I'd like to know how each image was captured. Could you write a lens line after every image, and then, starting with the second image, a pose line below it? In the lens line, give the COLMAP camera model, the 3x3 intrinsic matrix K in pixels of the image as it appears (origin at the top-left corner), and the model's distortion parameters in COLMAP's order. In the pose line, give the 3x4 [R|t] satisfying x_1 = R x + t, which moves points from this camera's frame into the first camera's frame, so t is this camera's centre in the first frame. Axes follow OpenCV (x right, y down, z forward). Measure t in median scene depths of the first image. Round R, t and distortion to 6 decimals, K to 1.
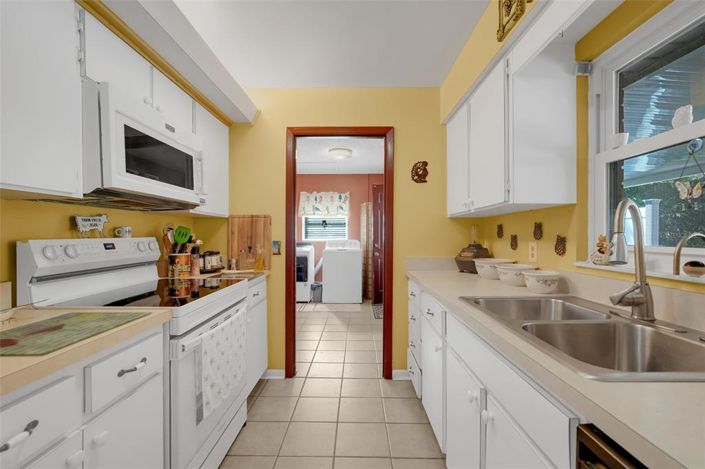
lens RADIAL K [[314.2, 0, 352.0], [0, 314.2, 235.4], [0, 0, 1]] dist [-0.001834, 0.003439]
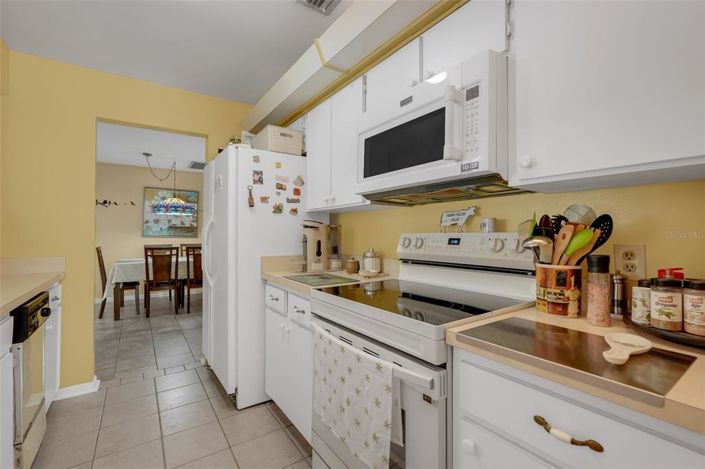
lens RADIAL K [[314.2, 0, 349.2], [0, 314.2, 229.6], [0, 0, 1]] dist [-0.001834, 0.003439]
pose [[-0.819543, -0.002826, -0.573011, 0.013708], [-0.001333, 0.999995, -0.003024, 0.001301], [0.573016, -0.001715, -0.819542, 0.907303]]
